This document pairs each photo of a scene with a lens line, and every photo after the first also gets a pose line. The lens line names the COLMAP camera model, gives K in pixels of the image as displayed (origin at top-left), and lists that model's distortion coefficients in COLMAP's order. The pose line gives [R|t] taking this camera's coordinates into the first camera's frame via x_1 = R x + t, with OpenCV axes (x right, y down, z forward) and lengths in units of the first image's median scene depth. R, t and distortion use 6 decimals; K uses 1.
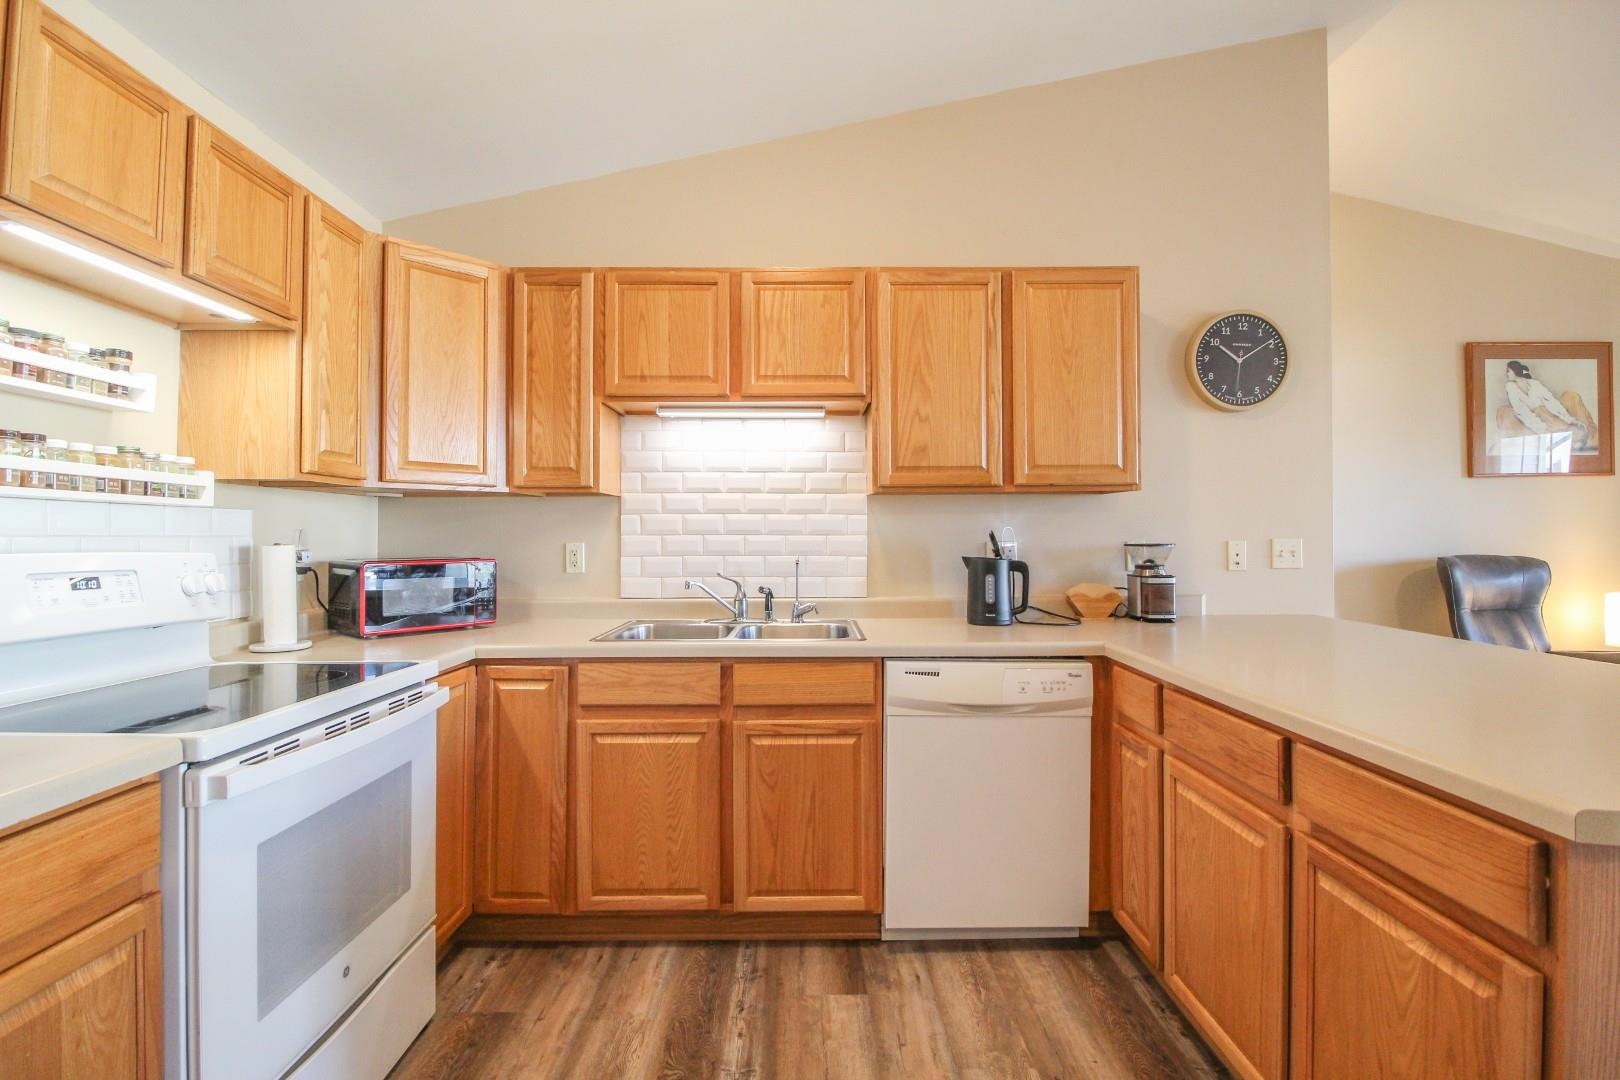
lens RADIAL K [[741.9, 0, 811.2], [0, 741.9, 530.5], [0, 0, 1]] dist [-0.000022, -0.011585]
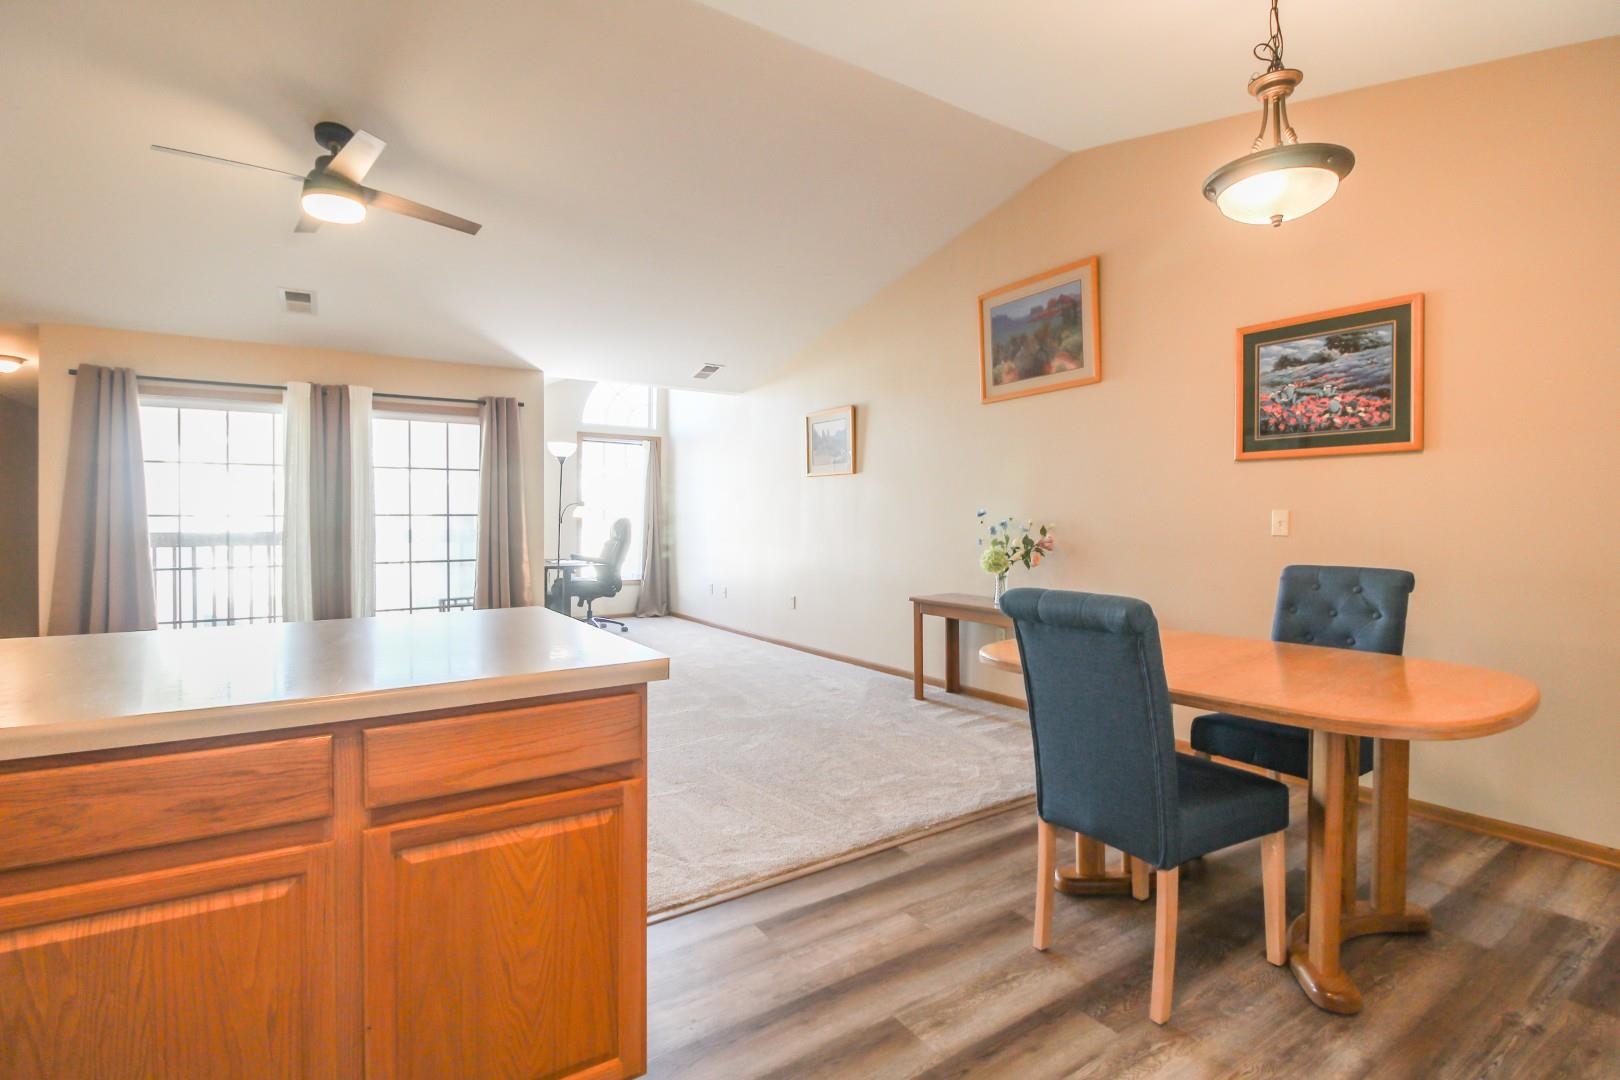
lens RADIAL K [[757.9, 0, 808.6], [0, 757.9, 520.3], [0, 0, 1]] dist [0.000520, -0.013278]
pose [[-0.542522, 0.007150, 0.840011, -0.203056], [-0.003511, 0.999936, -0.010779, 0.025191], [-0.840034, -0.008797, -0.542462, 0.557735]]
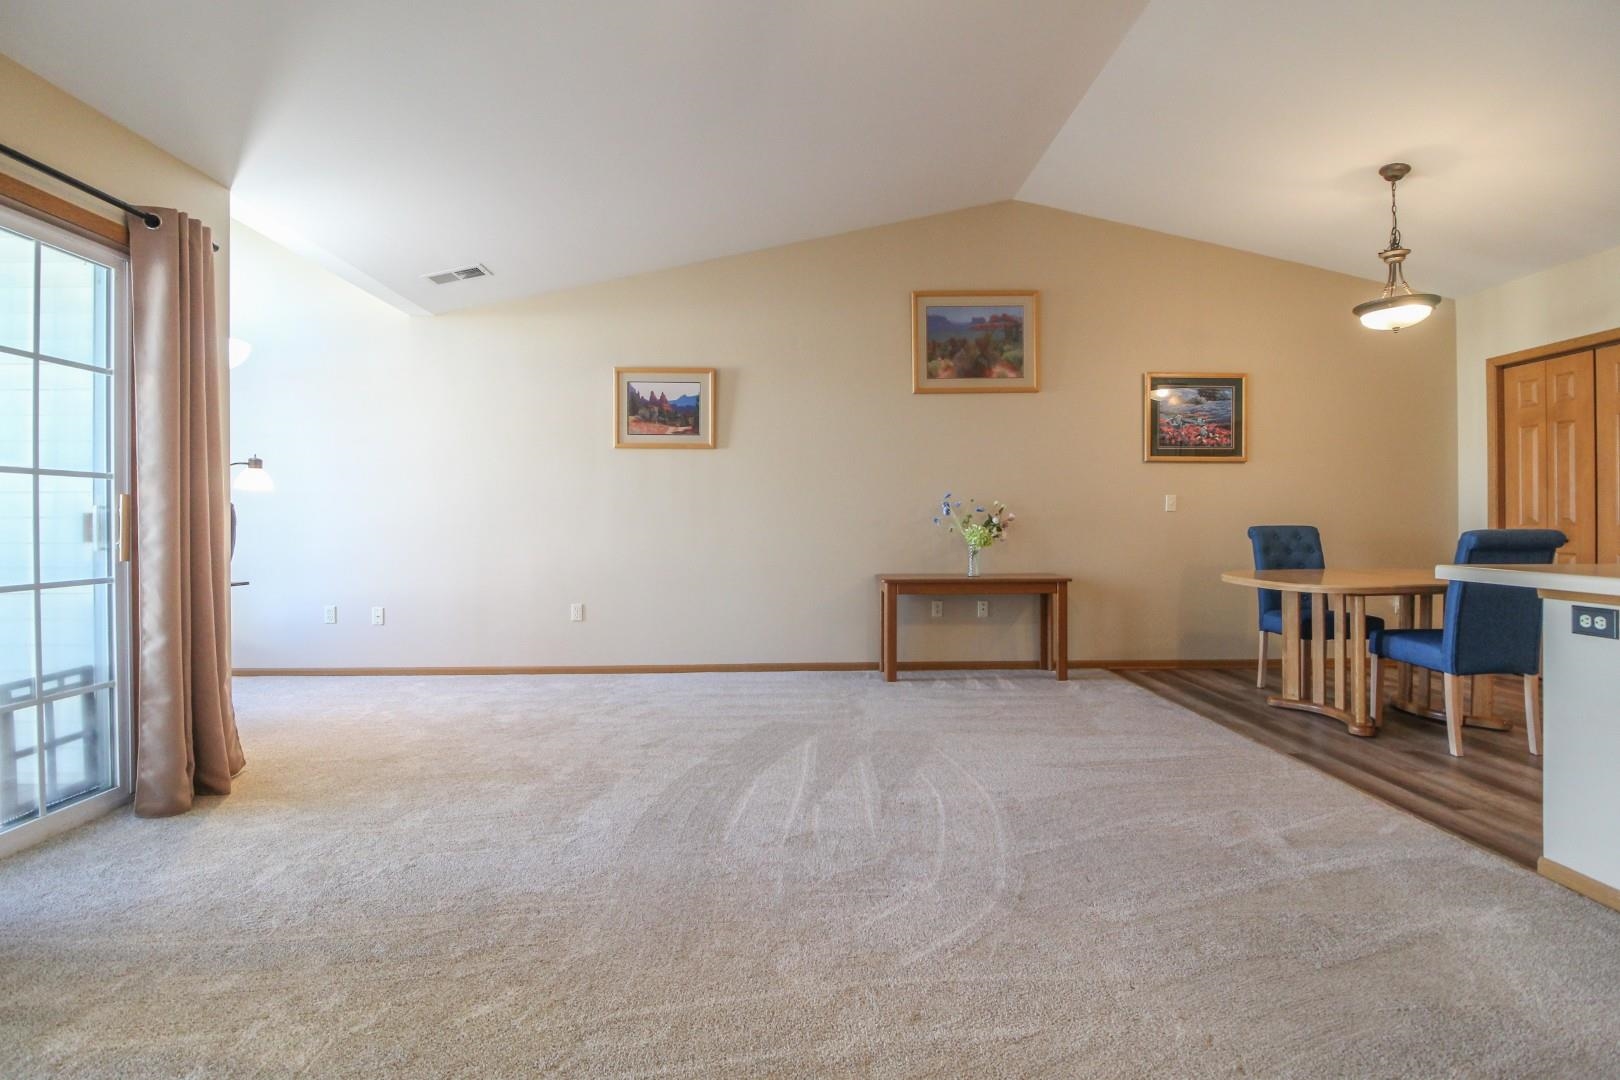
lens RADIAL K [[757.9, 0, 808.6], [0, 757.9, 520.3], [0, 0, 1]] dist [0.000520, -0.013278]
pose [[-0.999737, 0.011804, -0.019649, 1.530649], [0.012028, 0.999863, -0.011336, 0.071640], [0.019512, -0.011570, -0.999743, 1.198401]]
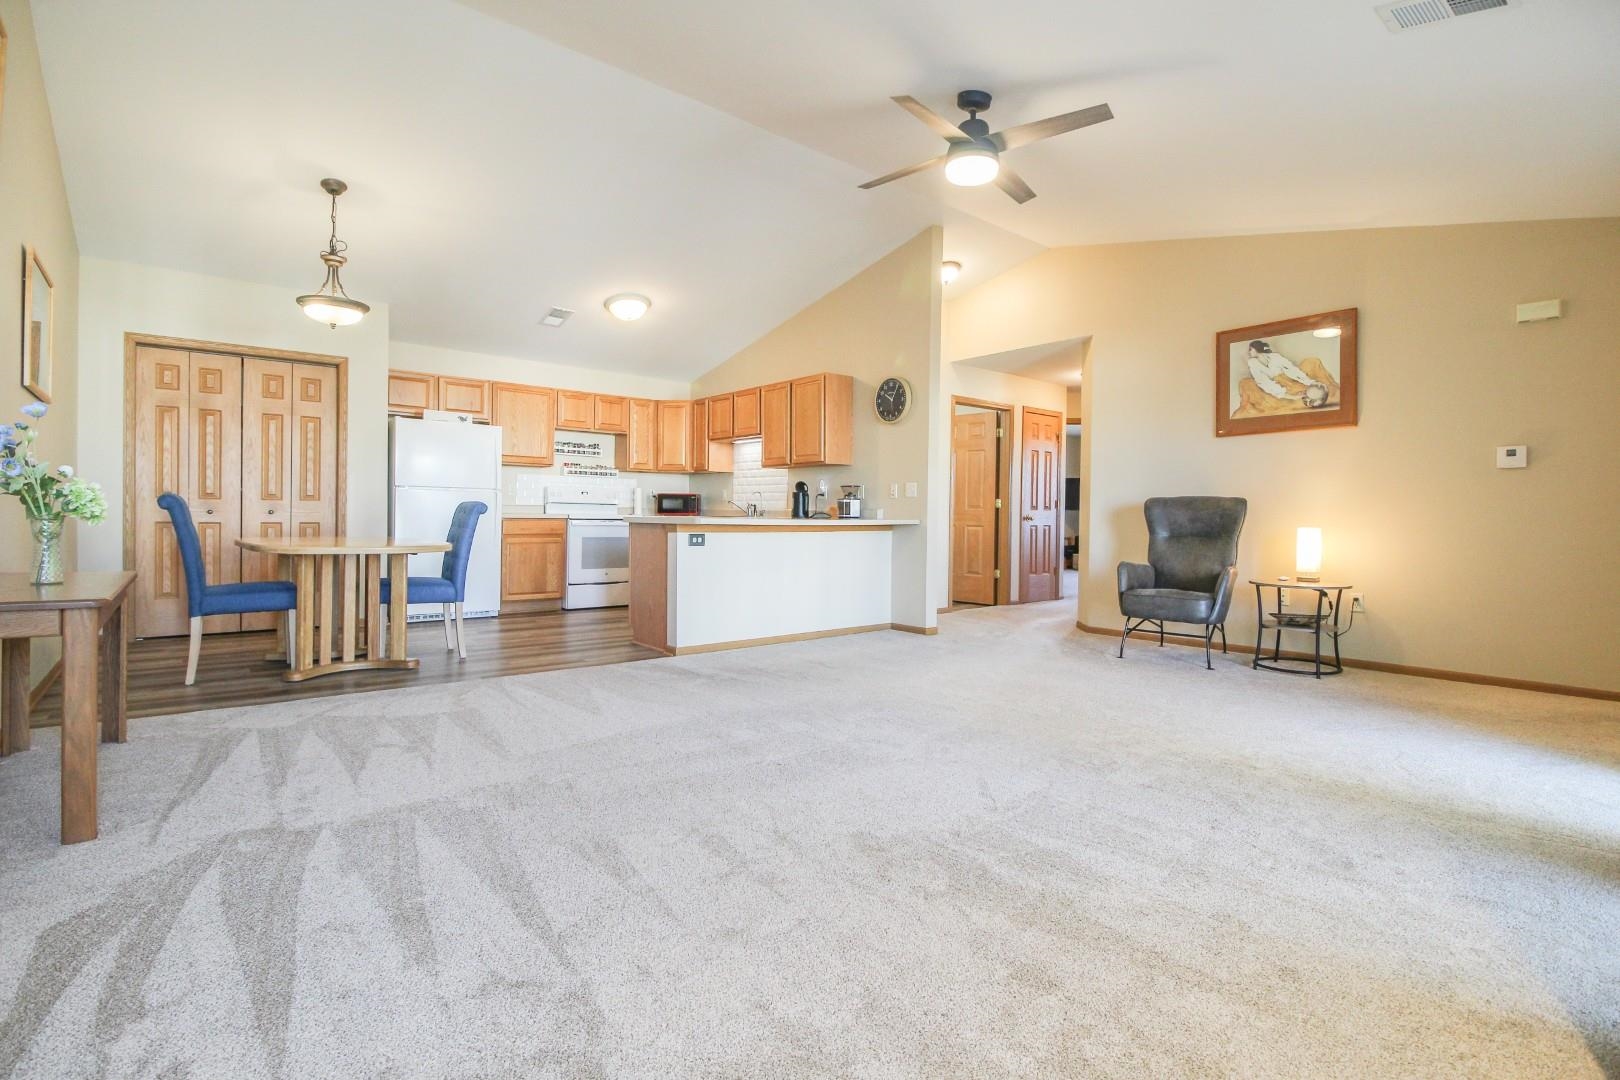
lens RADIAL K [[757.9, 0, 808.6], [0, 757.9, 520.3], [0, 0, 1]] dist [0.000520, -0.013278]
pose [[0.628297, 0.018876, -0.777744, 2.412203], [-0.009771, 0.999818, 0.016372, 0.095794], [0.777912, -0.002687, 0.628368, -0.638307]]
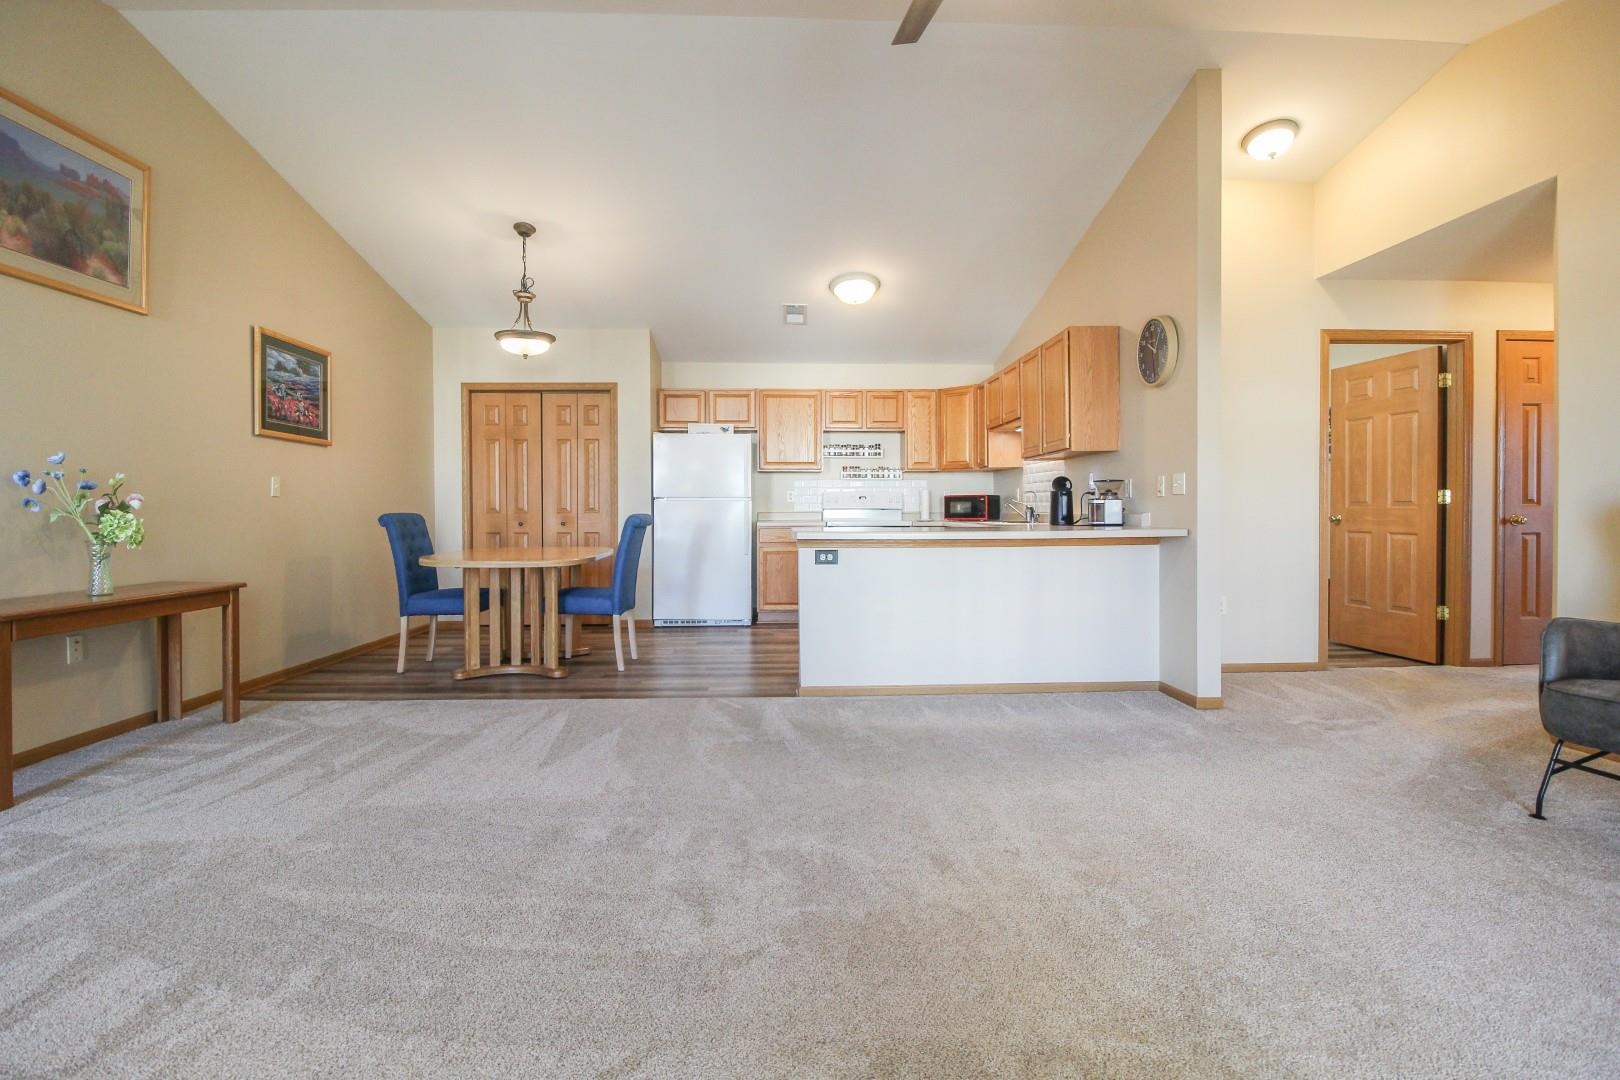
lens RADIAL K [[757.9, 0, 808.6], [0, 757.9, 520.3], [0, 0, 1]] dist [0.000520, -0.013278]
pose [[0.030519, 0.018659, -0.999360, 2.300353], [0.012022, 0.999747, 0.019034, 0.072127], [0.999462, -0.012596, 0.030287, 0.310763]]
